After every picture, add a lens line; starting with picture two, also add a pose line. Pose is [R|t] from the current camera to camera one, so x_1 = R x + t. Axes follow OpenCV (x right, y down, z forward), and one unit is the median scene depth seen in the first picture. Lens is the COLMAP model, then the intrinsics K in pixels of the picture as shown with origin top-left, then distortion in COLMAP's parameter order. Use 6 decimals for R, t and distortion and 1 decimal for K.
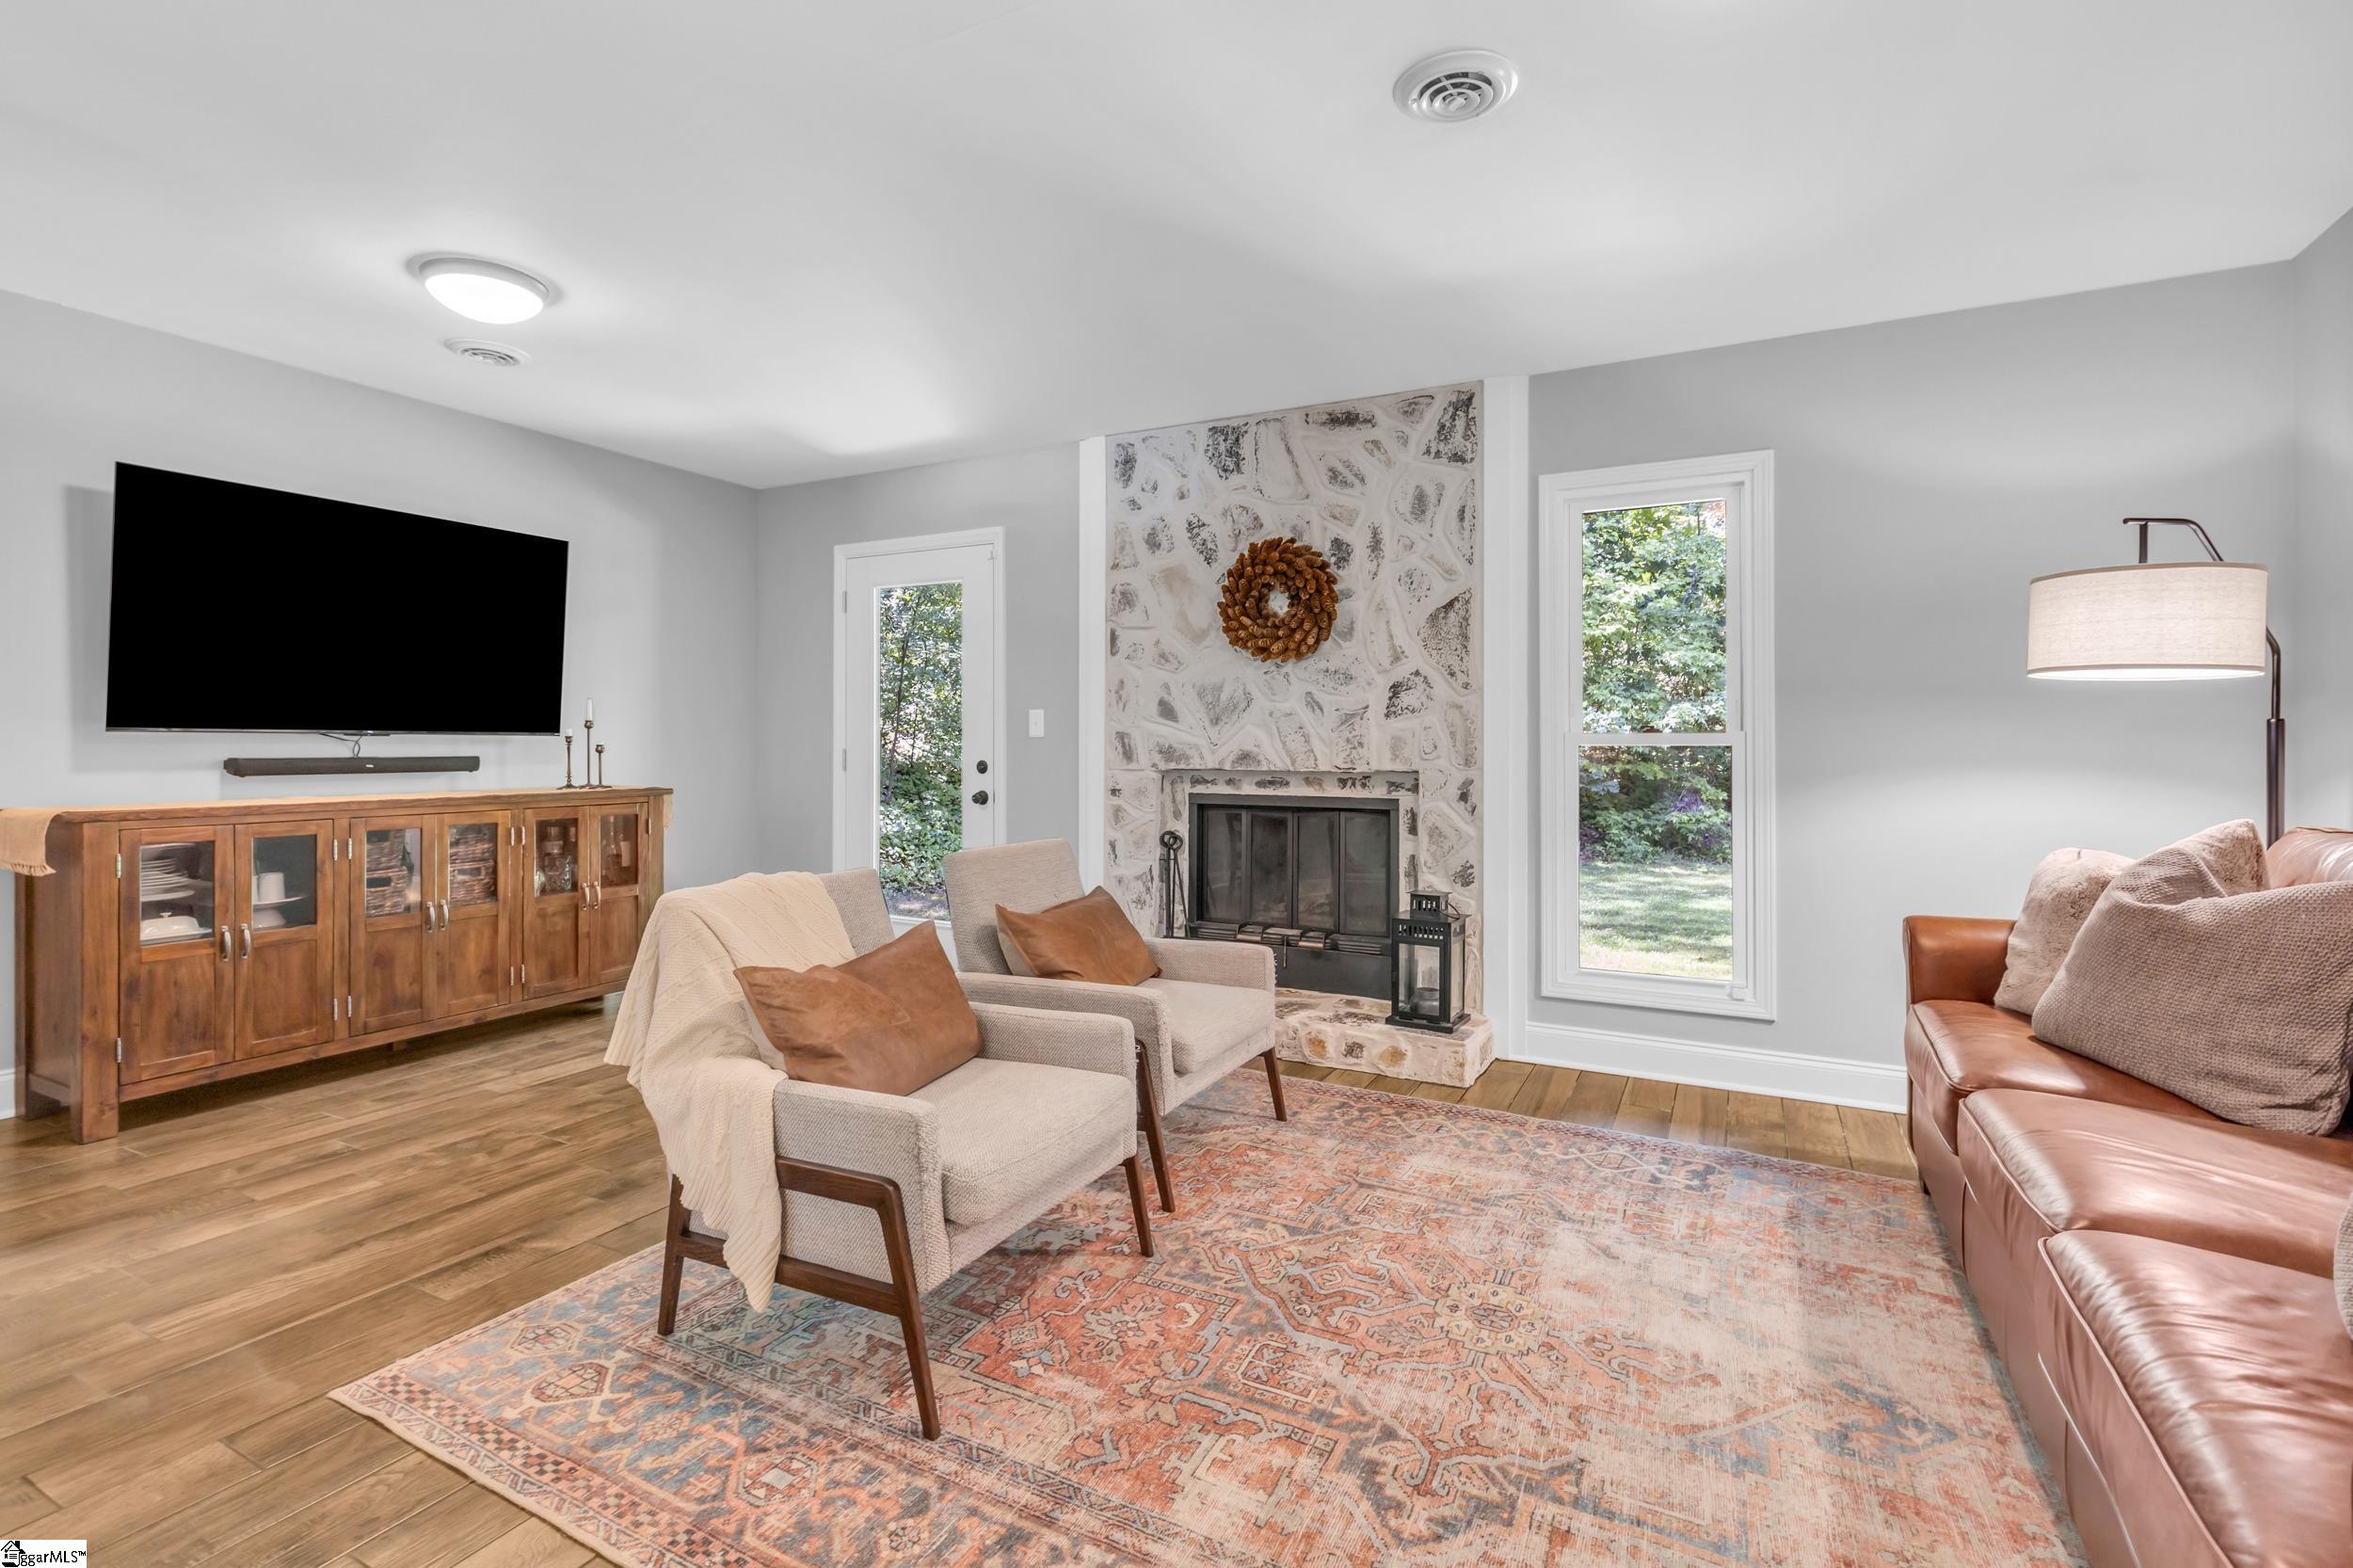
lens RADIAL K [[1090.2, 0, 1178.6], [0, 1090.2, 743.4], [0, 0, 1]] dist [-0.001330, -0.000144]
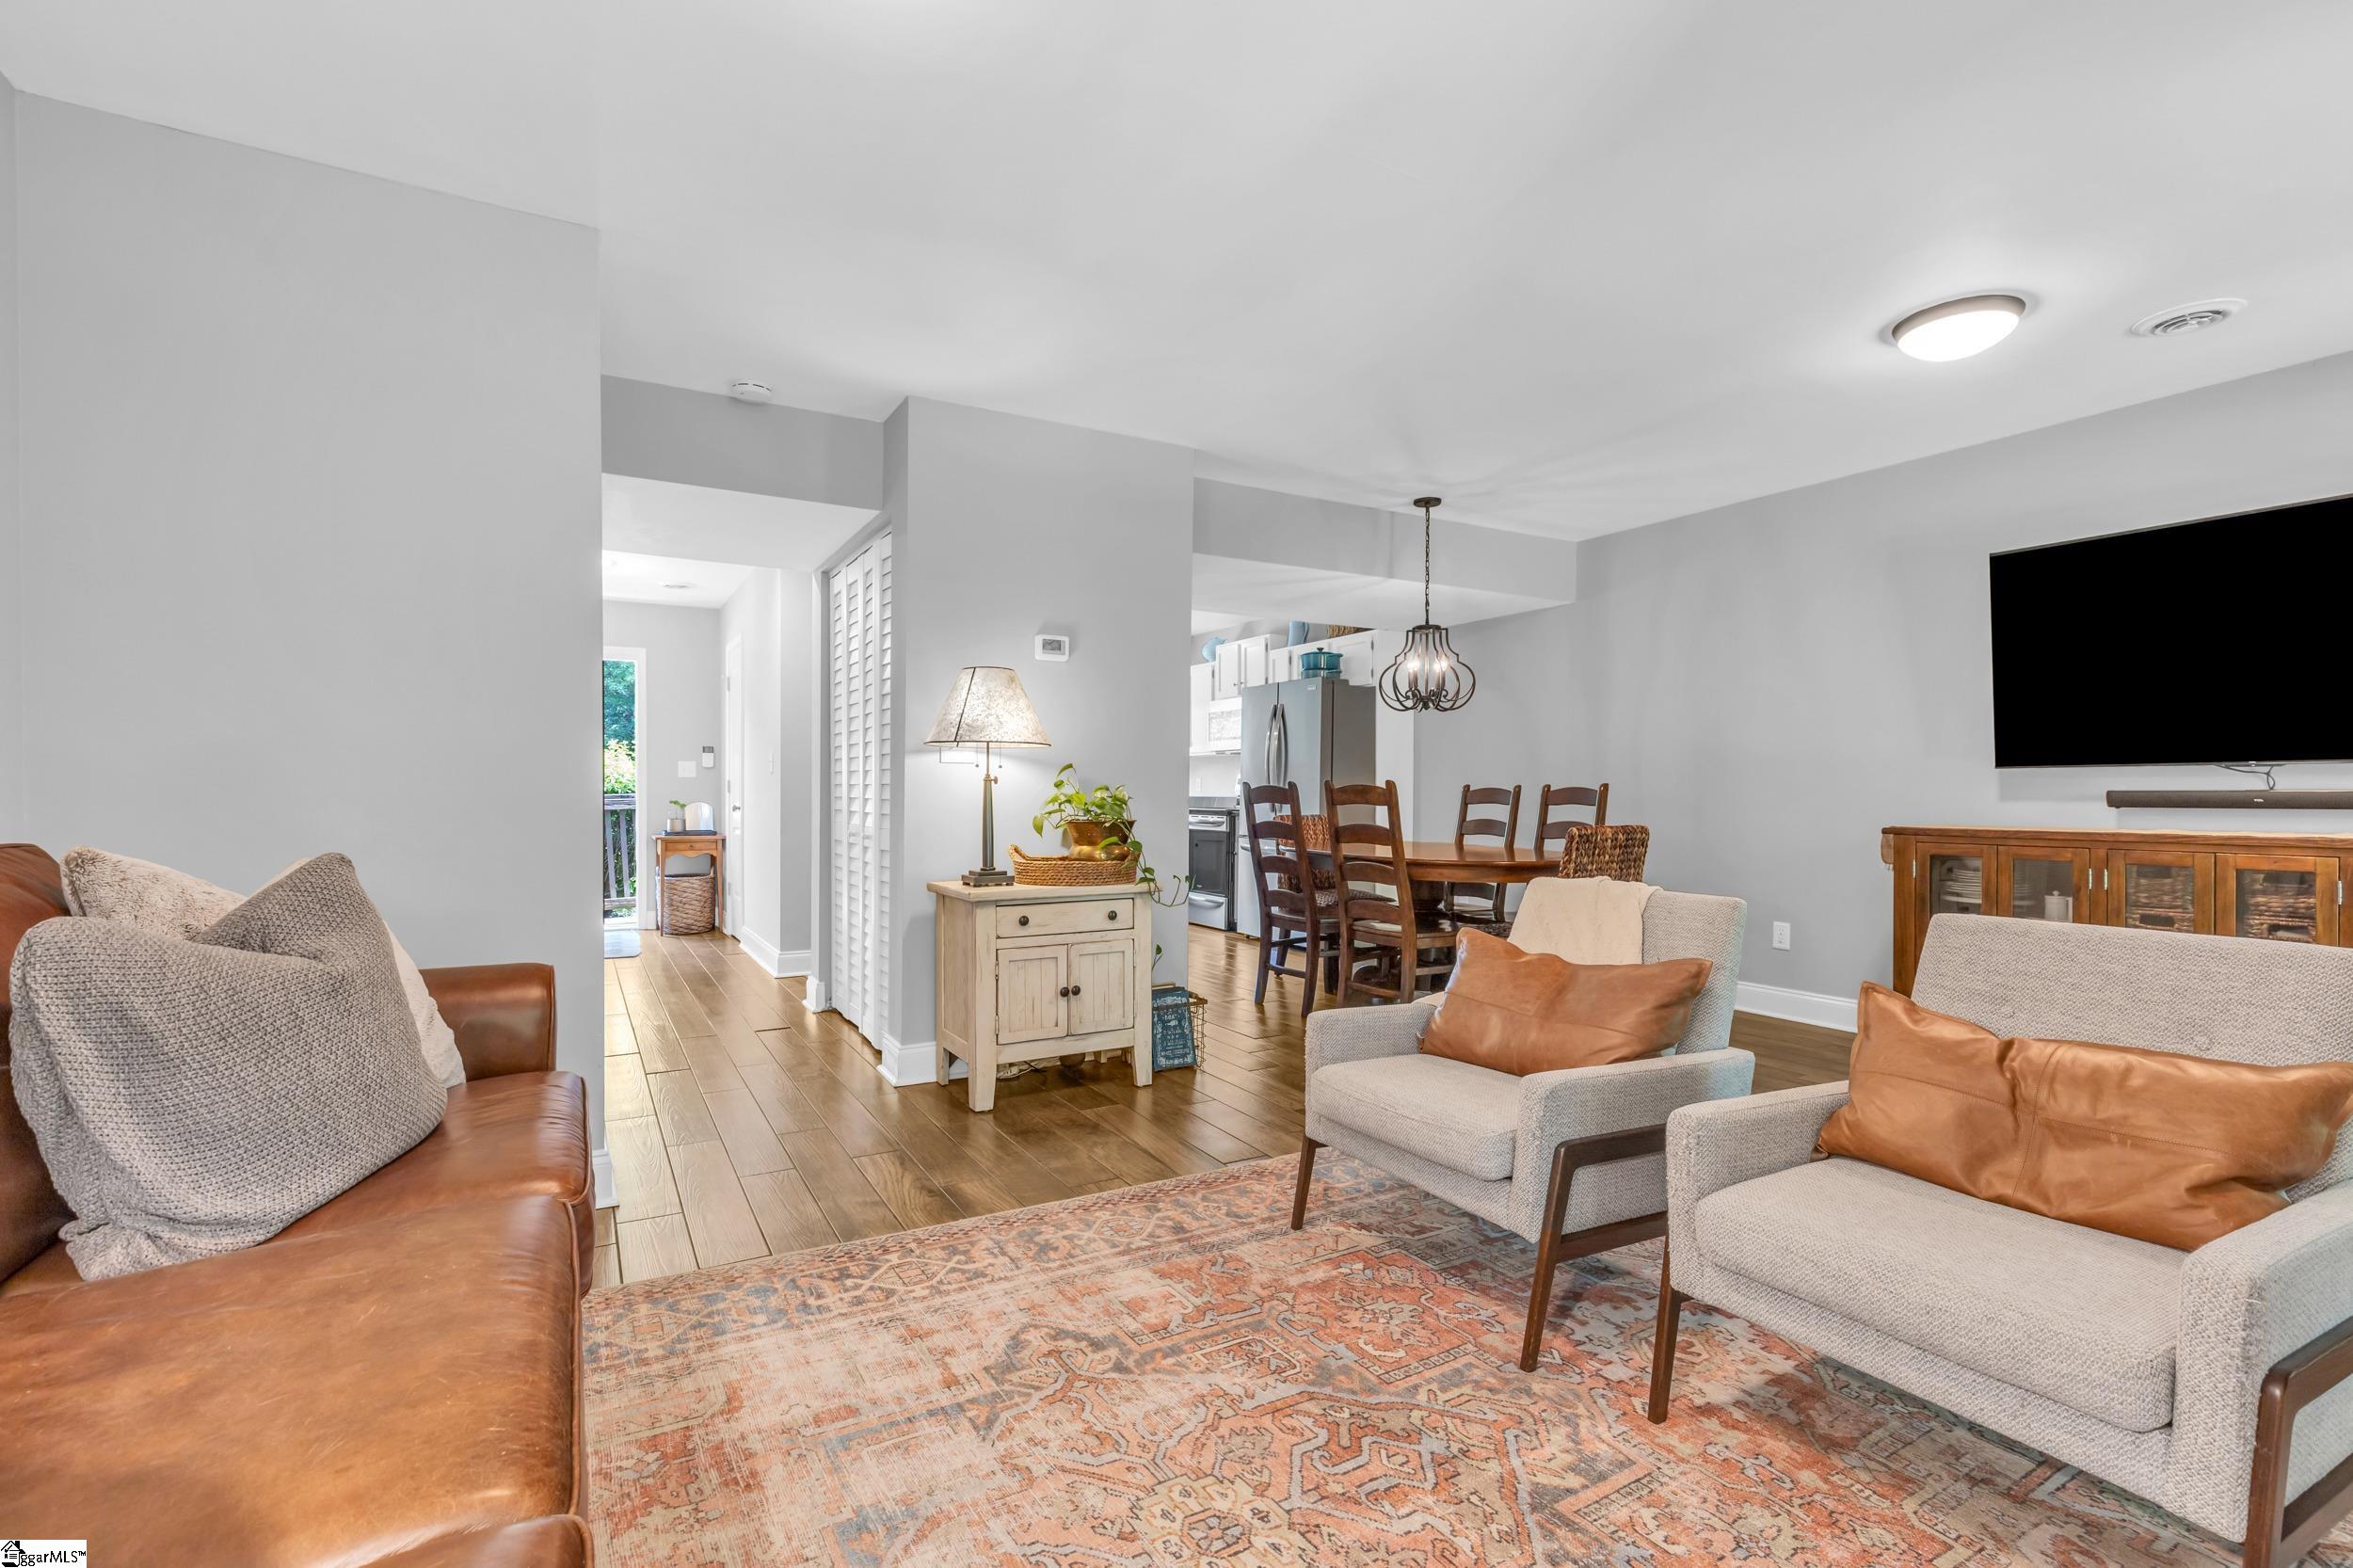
lens RADIAL K [[1067.7, 0, 1178.7], [0, 1067.7, 793.9], [0, 0, 1]] dist [0.008518, 0.000208]
pose [[-0.536112, -0.001024, -0.844146, 0.942408], [-0.003835, 0.999992, 0.001223, 0.033979], [0.844138, 0.003893, -0.536112, 1.414270]]
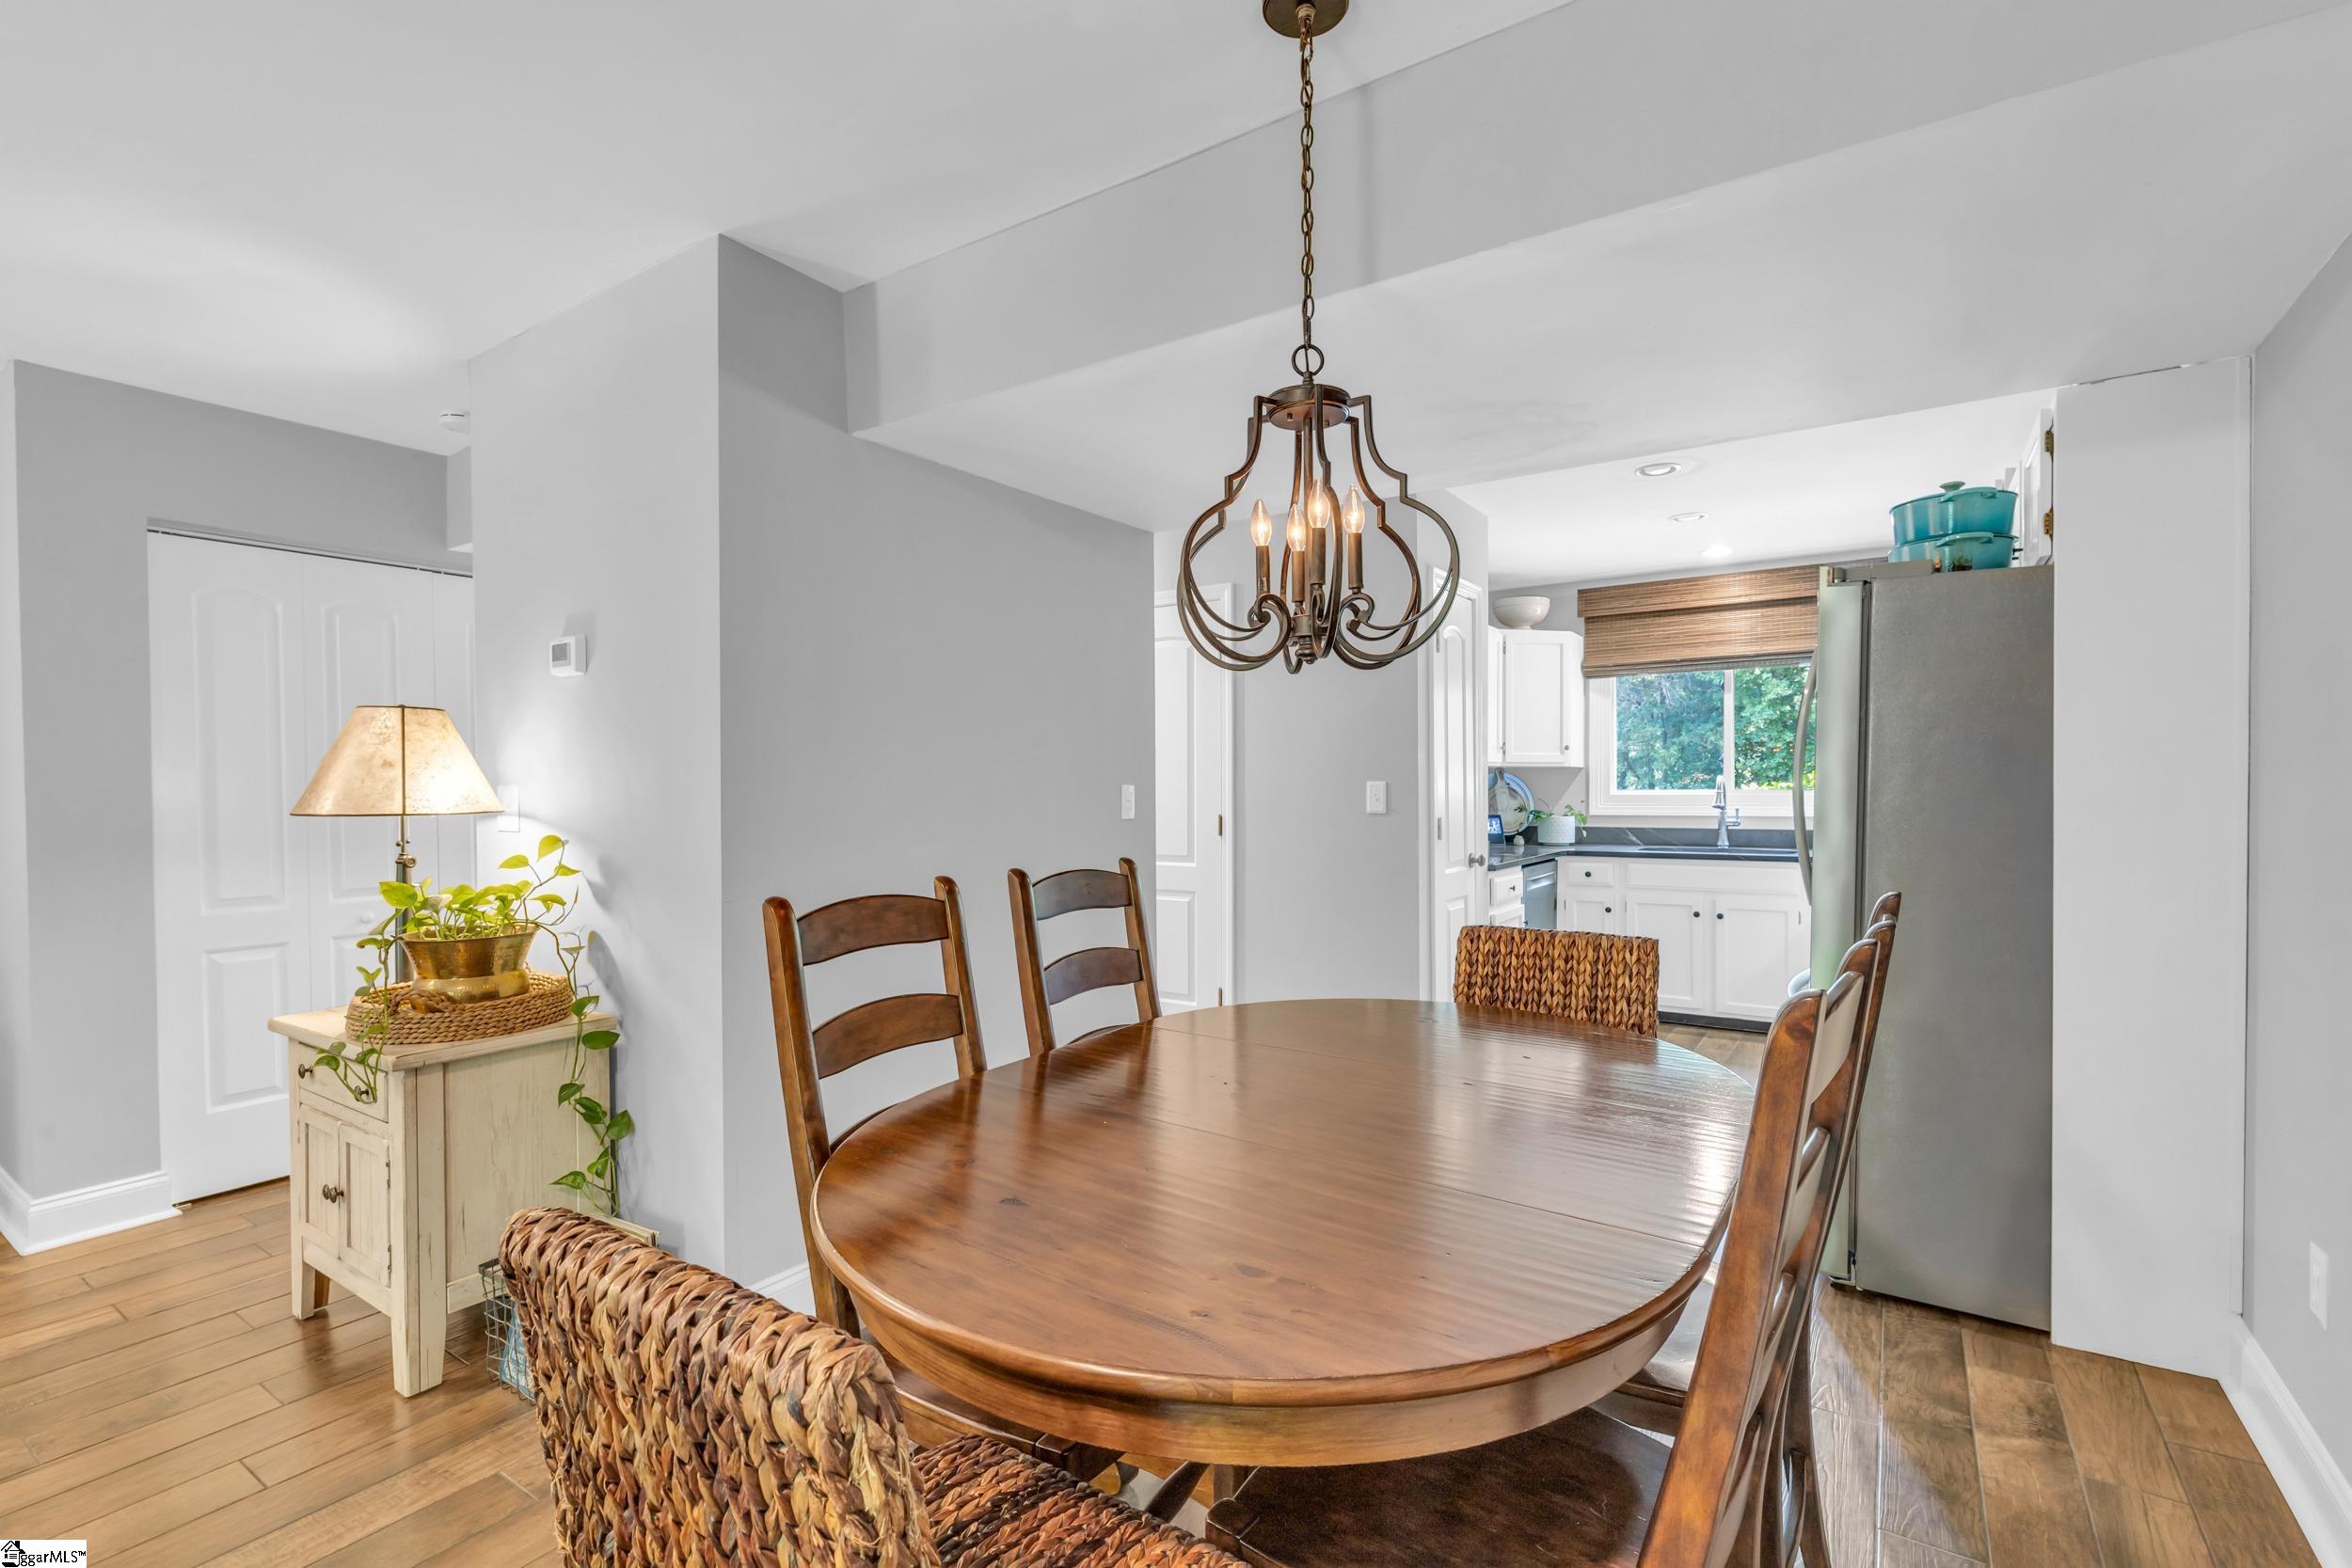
lens RADIAL K [[1067.2, 0, 1178.2], [0, 1067.2, 793.9], [0, 0, 1]] dist [0.008518, 0.000208]
pose [[-0.993784, 0.003044, 0.111287, -1.482021], [0.003658, 0.999979, 0.005315, -0.071280], [-0.111268, 0.005689, -0.993774, 1.363267]]
